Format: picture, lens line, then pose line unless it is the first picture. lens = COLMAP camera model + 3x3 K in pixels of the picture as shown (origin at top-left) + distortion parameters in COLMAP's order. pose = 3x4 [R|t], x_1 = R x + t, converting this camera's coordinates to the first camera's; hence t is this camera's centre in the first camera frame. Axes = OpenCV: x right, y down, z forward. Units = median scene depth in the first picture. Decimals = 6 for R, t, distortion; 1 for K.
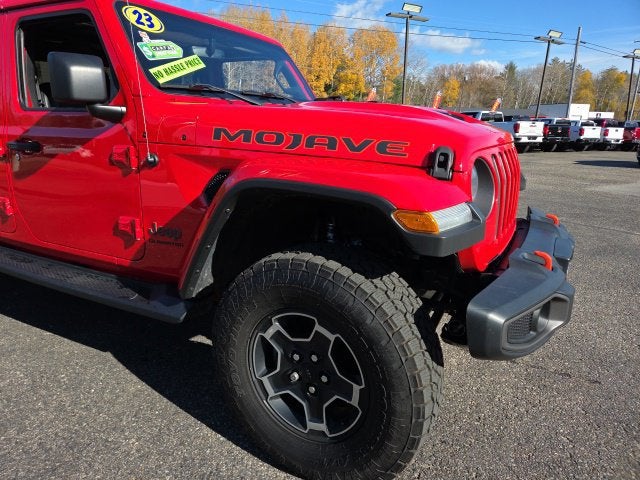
lens RADIAL K [[430.9, 0, 315.6], [0, 430.9, 236.0], [0, 0, 1]] dist [0.069868, -0.058026]
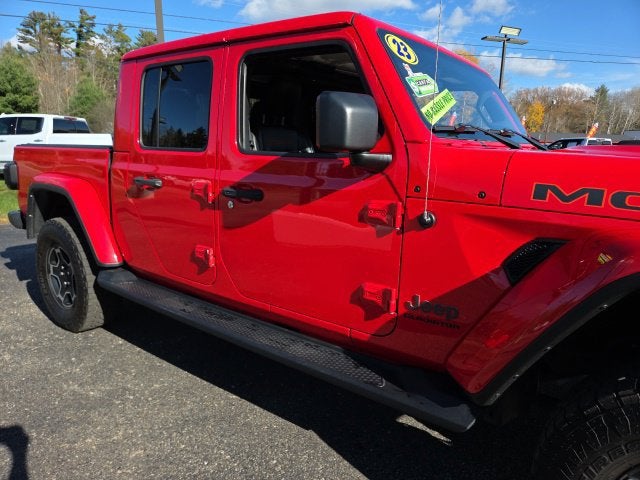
lens RADIAL K [[434.4, 0, 325.5], [0, 434.4, 242.1], [0, 0, 1]] dist [0.060536, -0.057422]
pose [[0.990971, 0.035737, -0.129228, -0.416428], [-0.040934, 0.998447, -0.037785, -0.086656], [0.127677, 0.042734, 0.990895, 0.162267]]
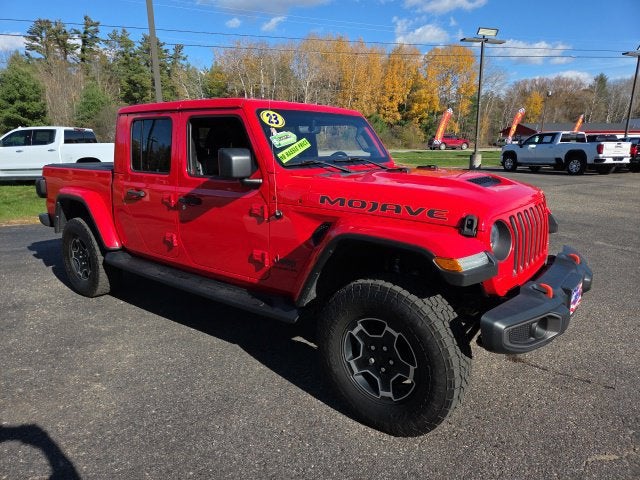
lens RADIAL K [[432.4, 0, 319.3], [0, 432.4, 234.4], [0, 0, 1]] dist [0.067191, -0.055845]
pose [[0.987997, 0.013773, -0.153857, -0.000613], [-0.020601, 0.998868, -0.042872, -0.038647], [0.153092, 0.045527, 0.987163, -0.425932]]
